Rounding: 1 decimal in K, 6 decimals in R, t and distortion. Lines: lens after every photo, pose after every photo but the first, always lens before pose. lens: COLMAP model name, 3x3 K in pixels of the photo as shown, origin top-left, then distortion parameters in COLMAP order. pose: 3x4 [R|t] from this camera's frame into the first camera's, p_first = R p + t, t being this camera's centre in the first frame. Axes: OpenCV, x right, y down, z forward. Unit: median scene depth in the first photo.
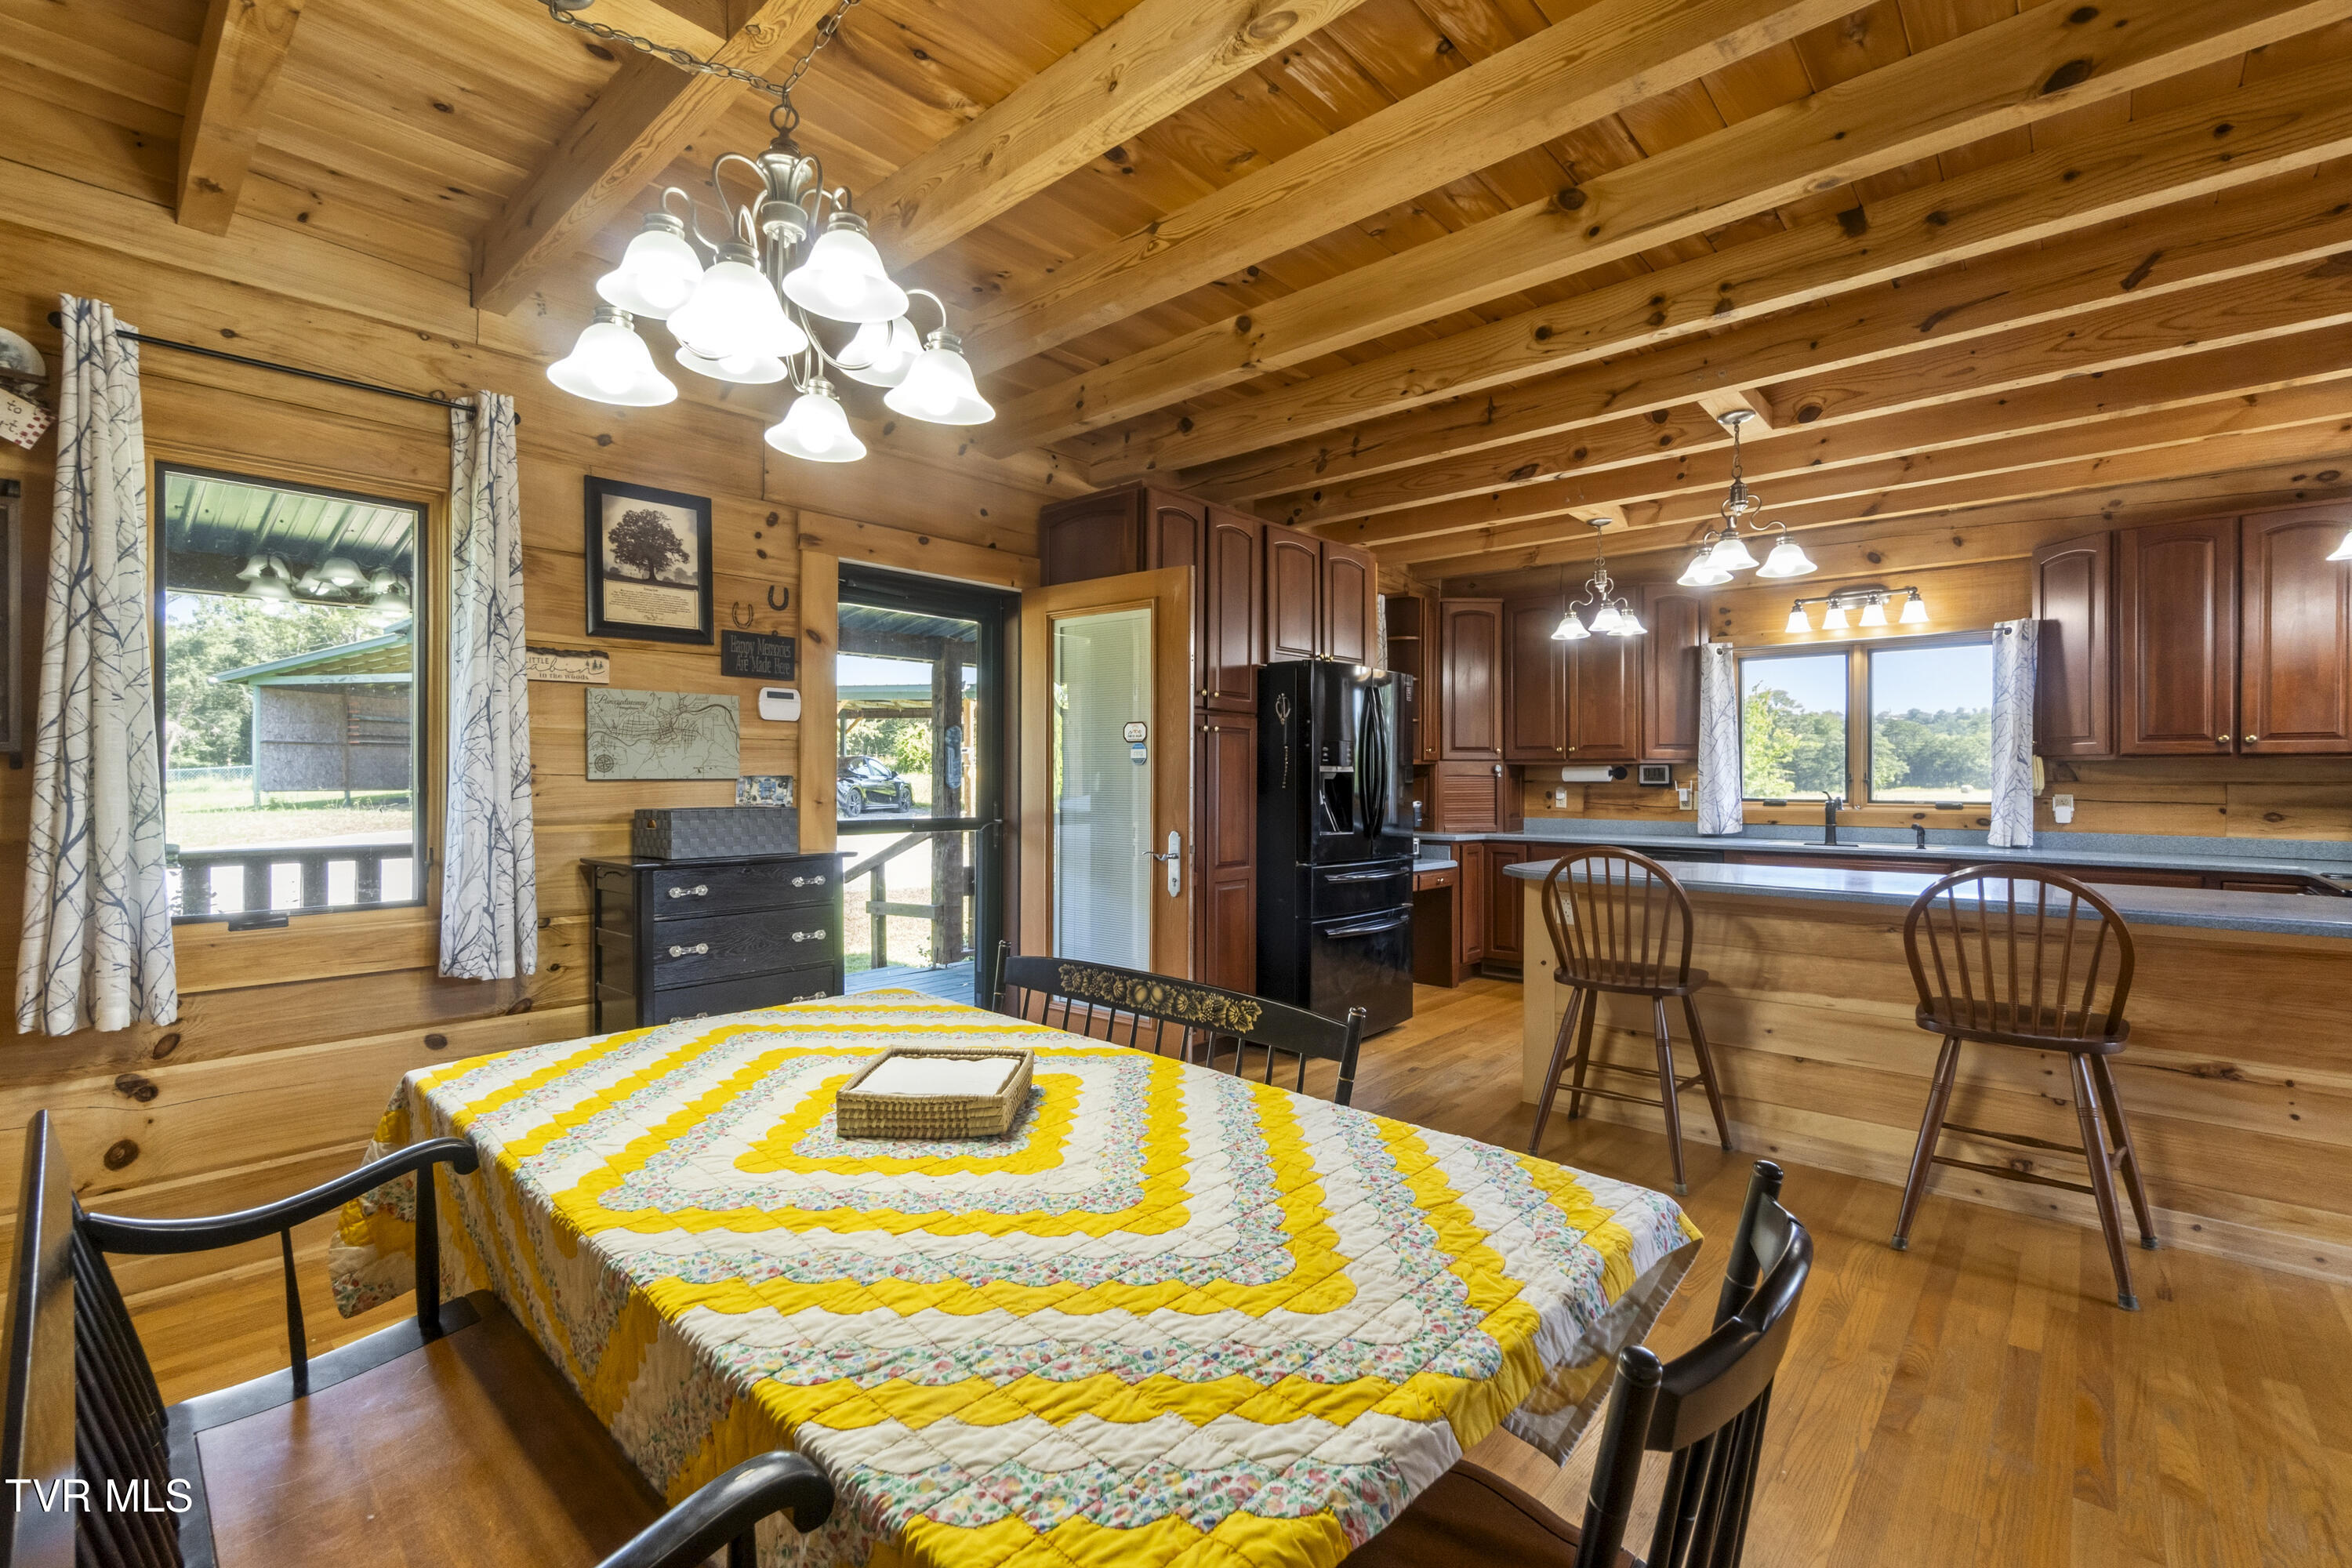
lens RADIAL K [[1048.7, 0, 1176.0], [0, 1048.7, 784.0], [0, 0, 1]] dist [-0.002030, -0.000228]
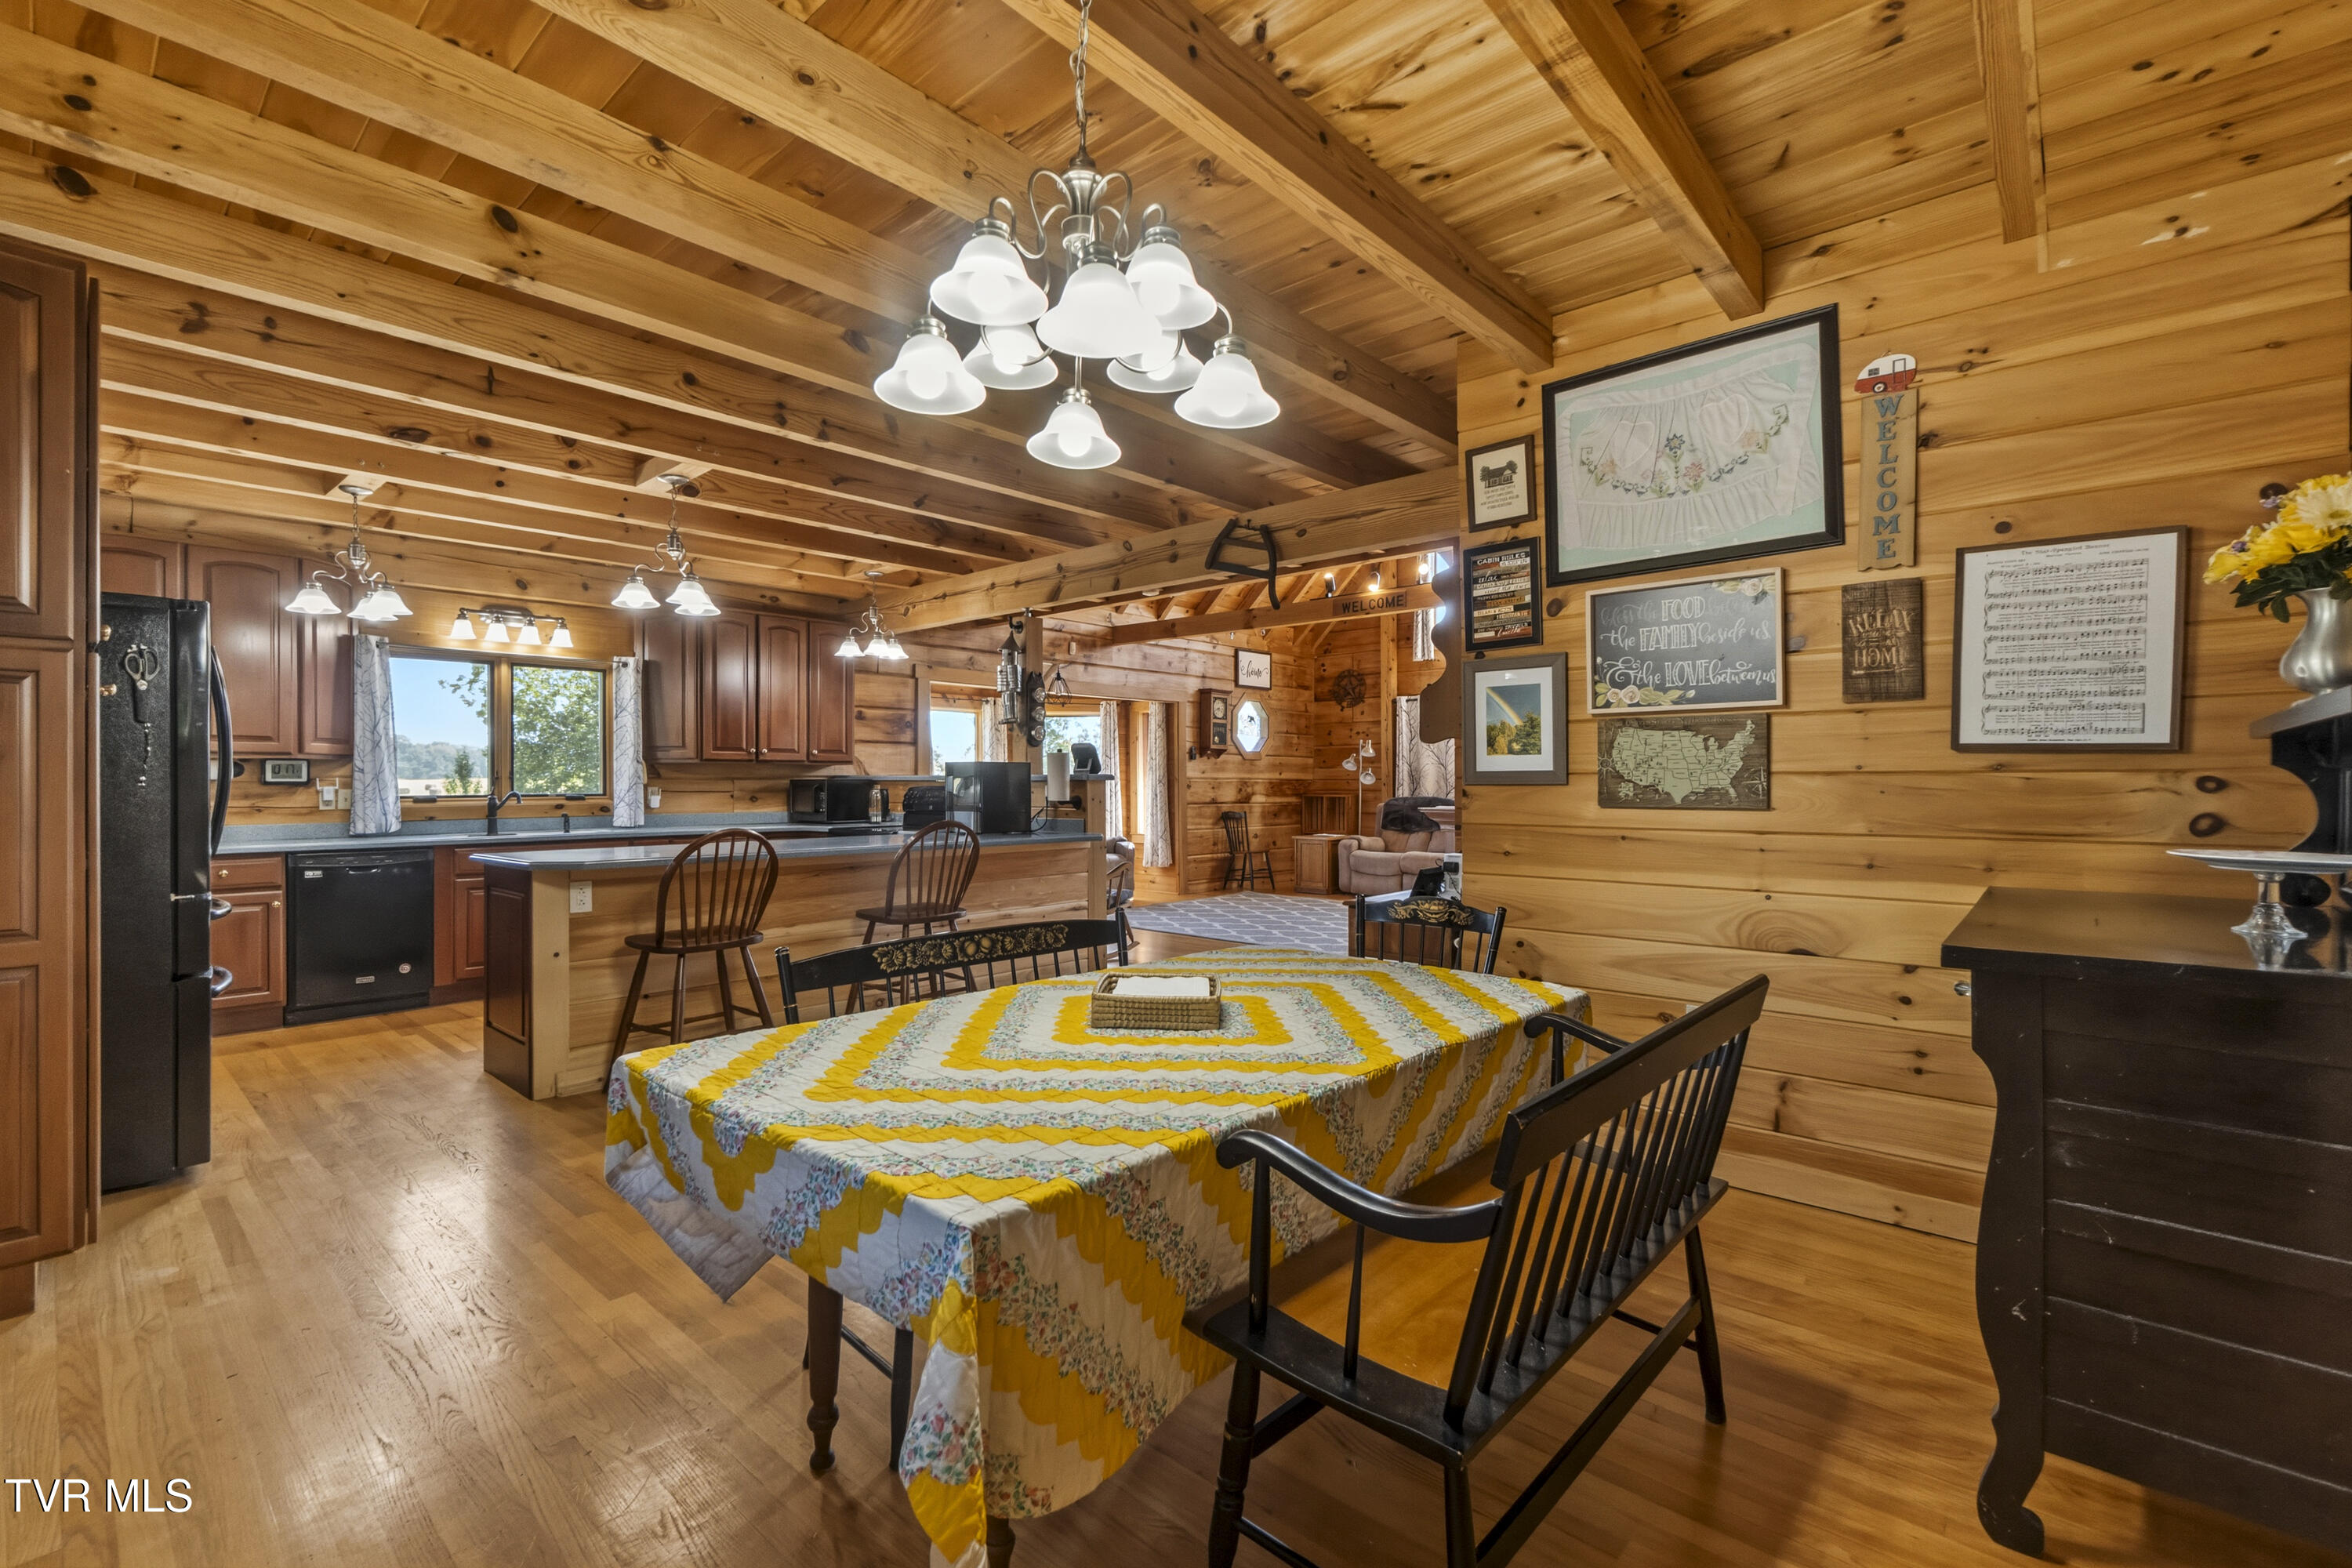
lens RADIAL K [[1048.7, 0, 1176.0], [0, 1048.7, 784.0], [0, 0, 1]] dist [-0.002030, -0.000228]
pose [[-0.004287, 0.002378, 0.999988, -0.542460], [0.016694, 0.999858, -0.002306, 0.020353], [-0.999851, 0.016684, -0.004327, 0.314264]]
